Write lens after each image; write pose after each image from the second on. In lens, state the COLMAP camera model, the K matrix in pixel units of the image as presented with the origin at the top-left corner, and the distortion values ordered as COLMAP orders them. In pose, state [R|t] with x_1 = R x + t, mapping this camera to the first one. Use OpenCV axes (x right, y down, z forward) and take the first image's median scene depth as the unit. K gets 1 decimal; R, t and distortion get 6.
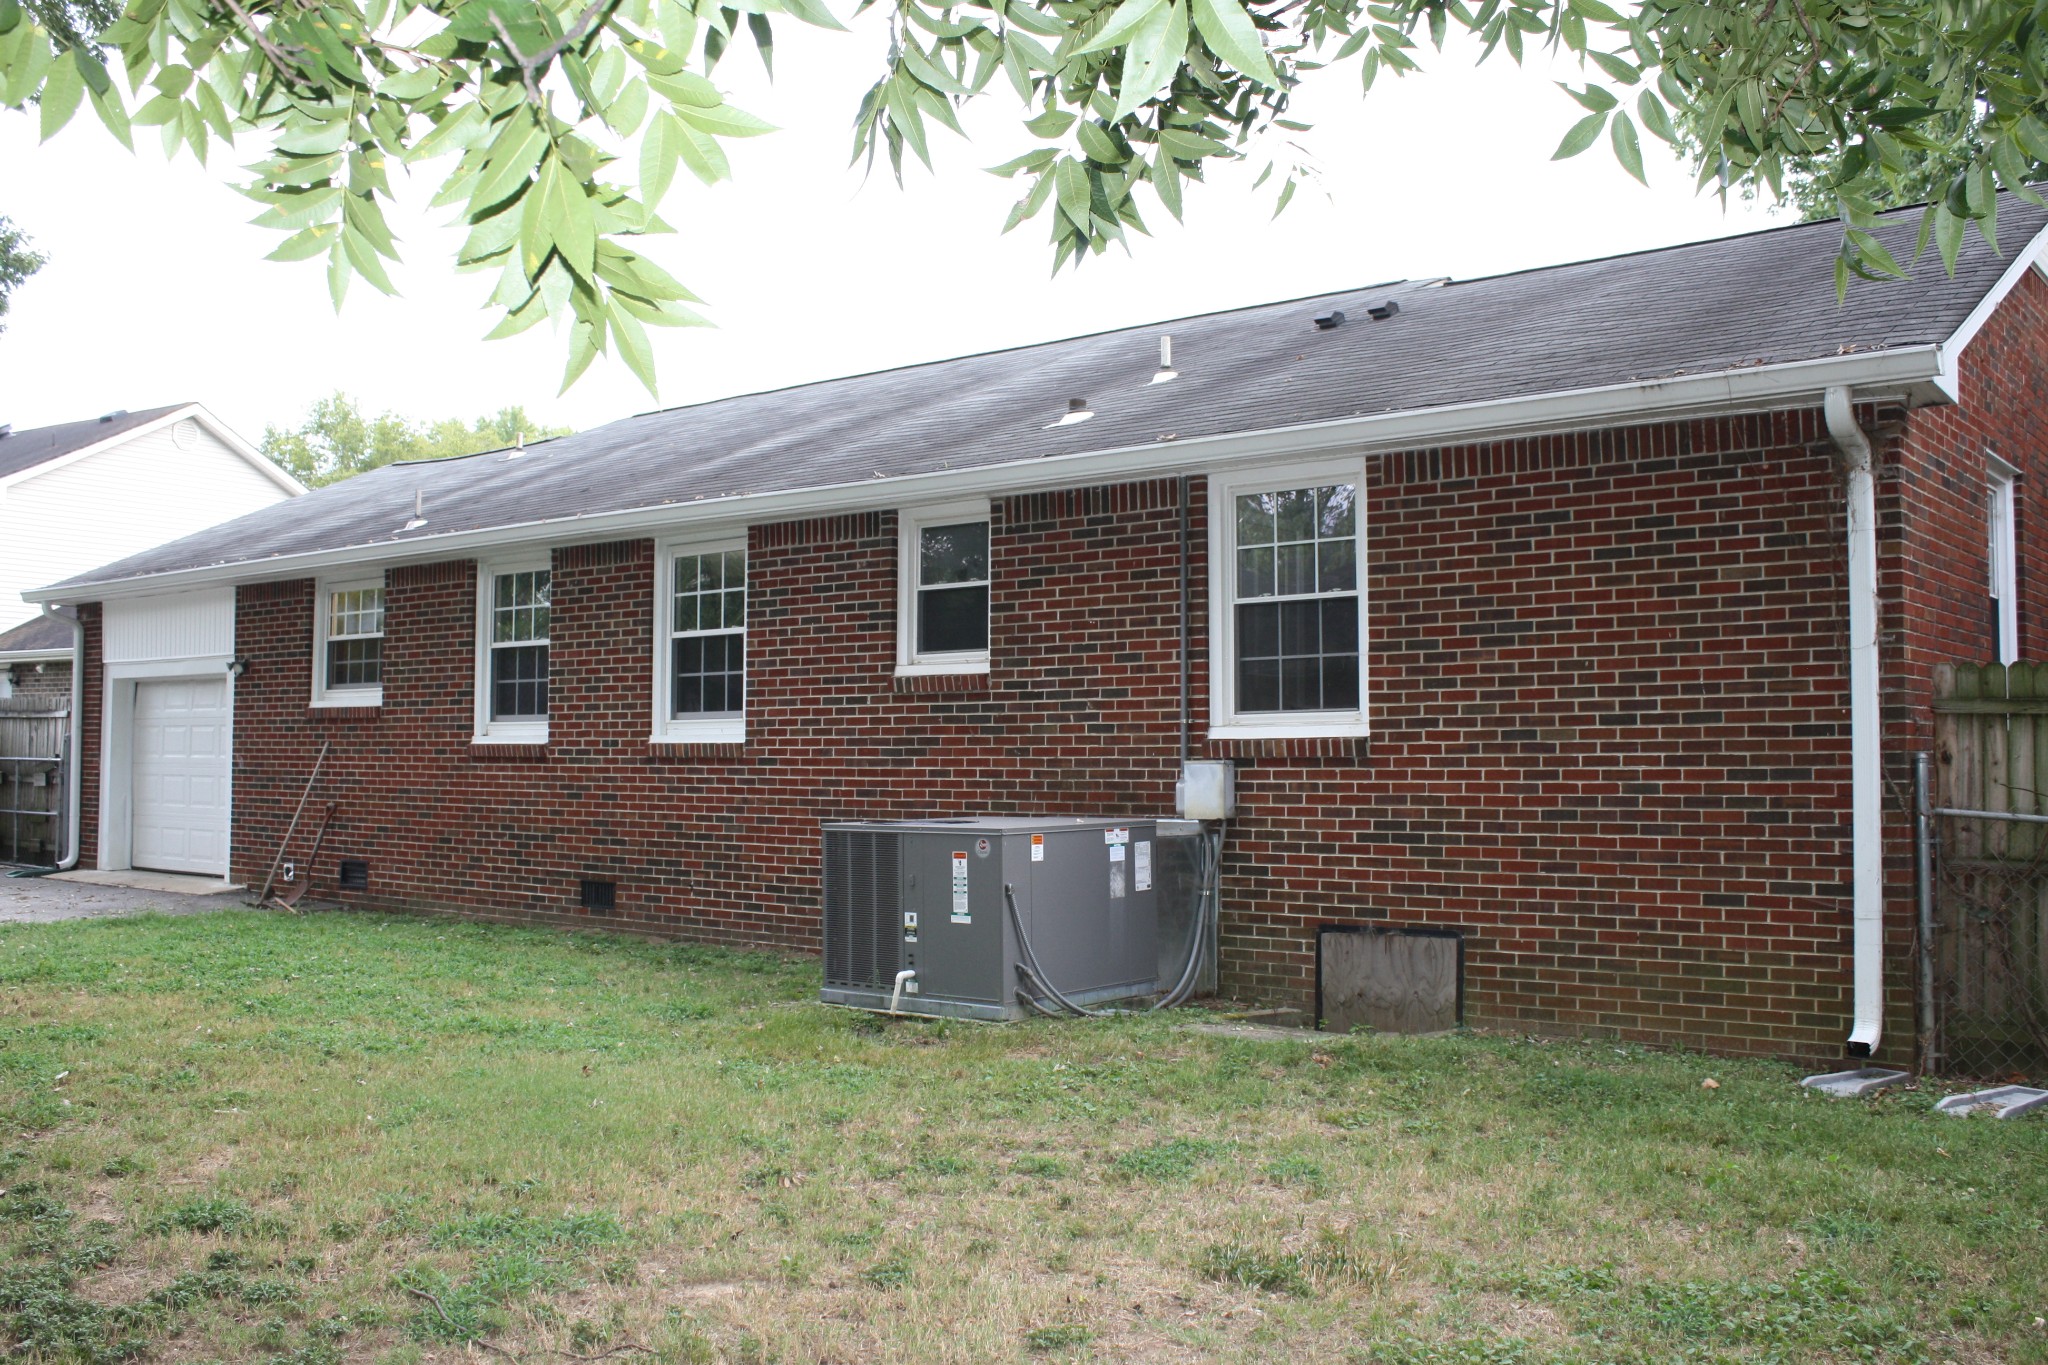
lens RADIAL K [[1715.1, 0, 1025.2], [0, 1715.1, 687.3], [0, 0, 1]] dist [-0.166785, 0.152624]
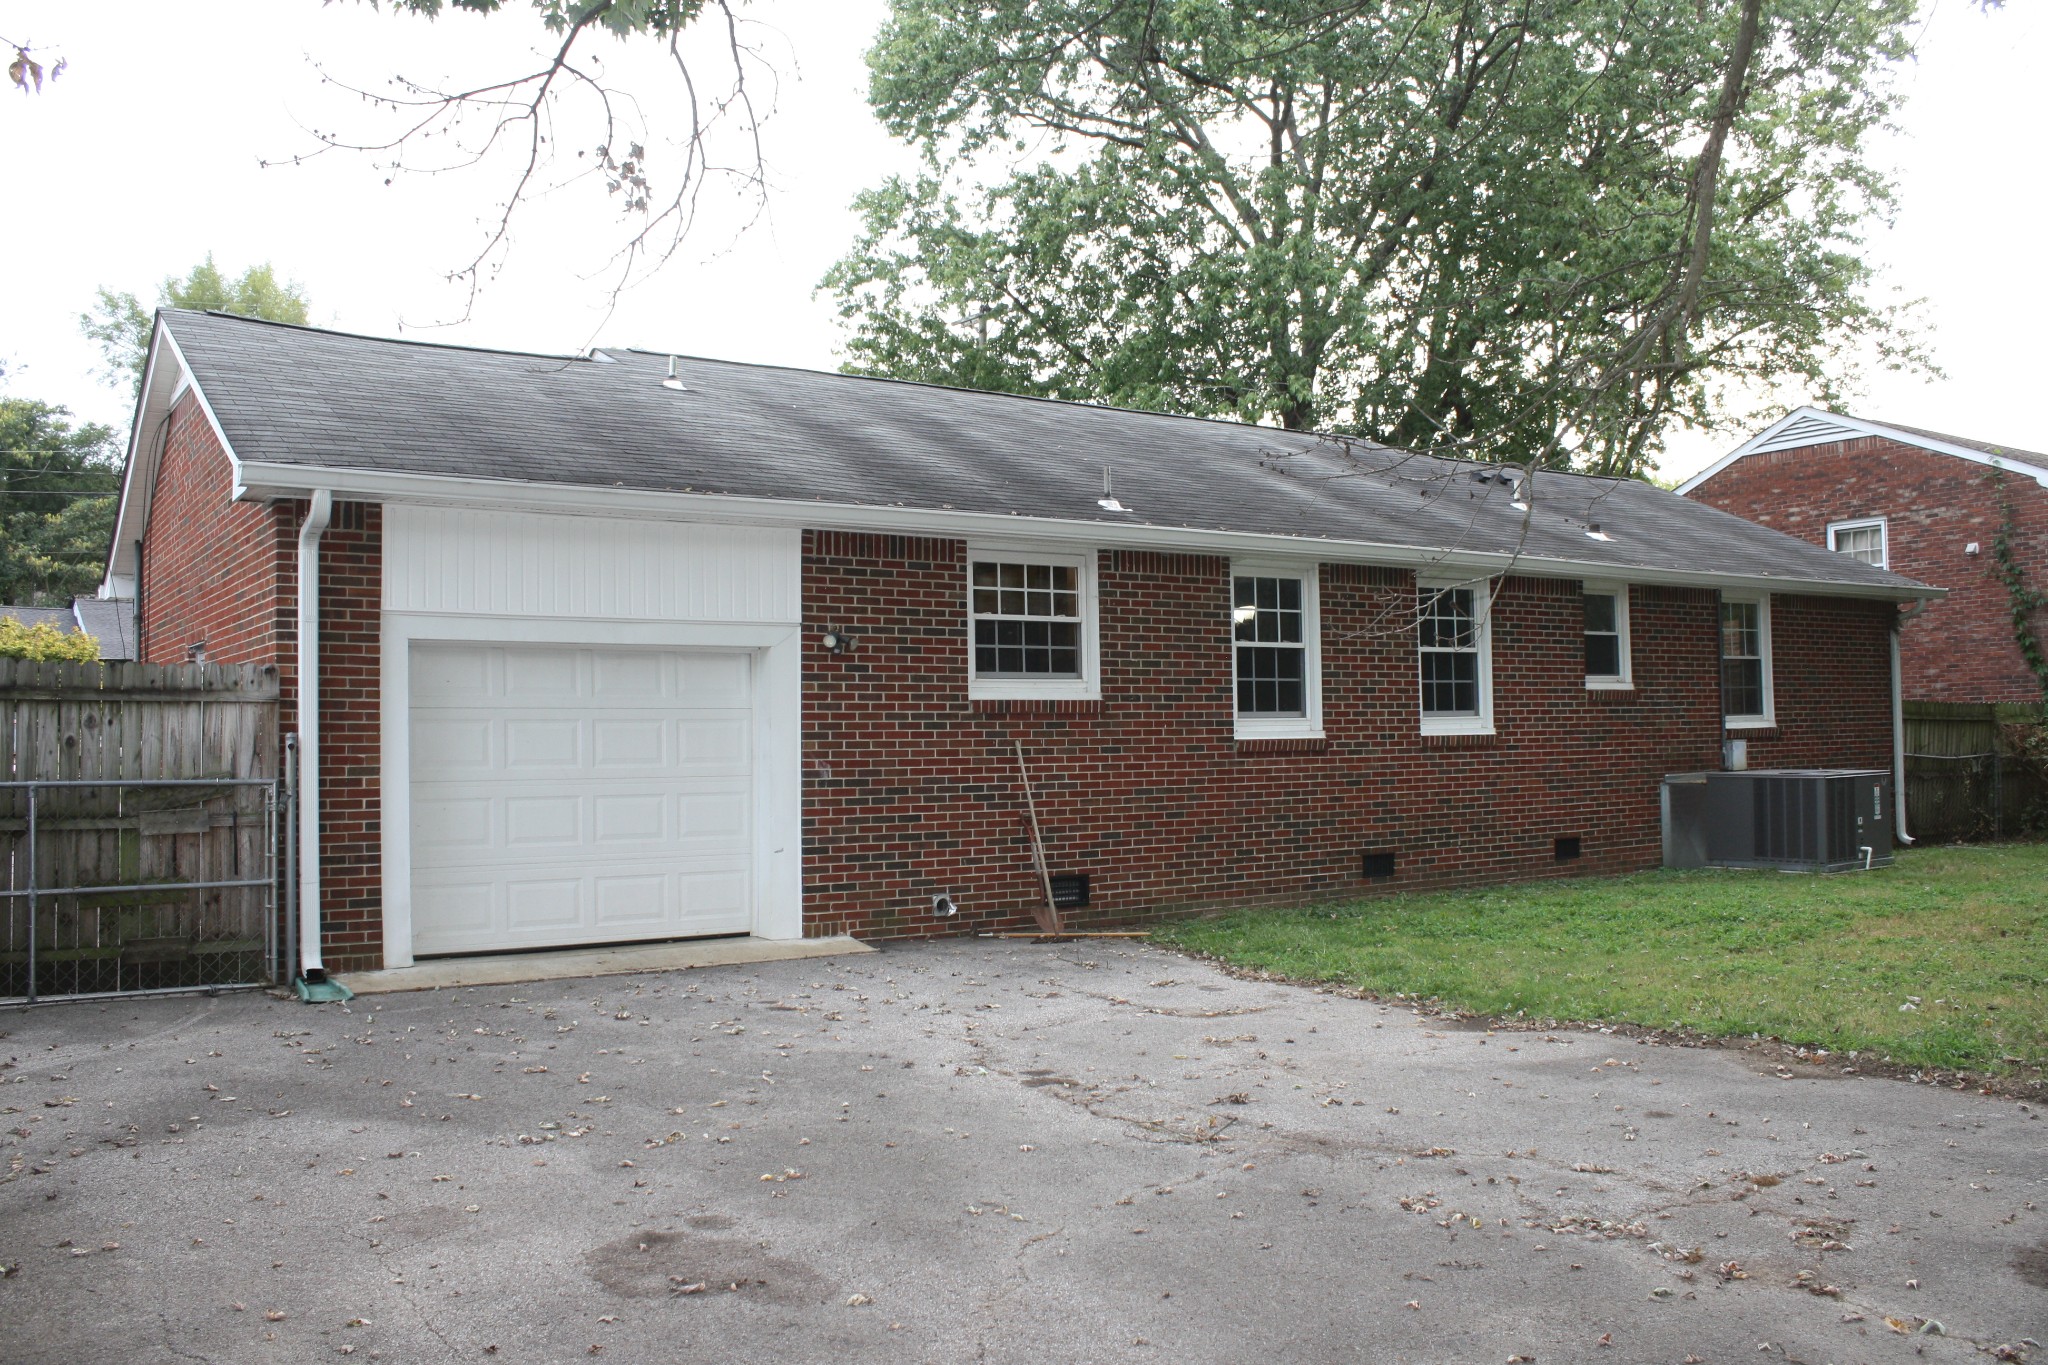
lens RADIAL K [[1715.1, 0, 1025.2], [0, 1715.1, 687.3], [0, 0, 1]] dist [-0.166785, 0.152624]
pose [[0.340906, 0.029054, 0.939648, -1.454869], [-0.014797, 0.999564, -0.025538, 0.032802], [-0.939981, -0.005198, 0.341187, 0.833831]]
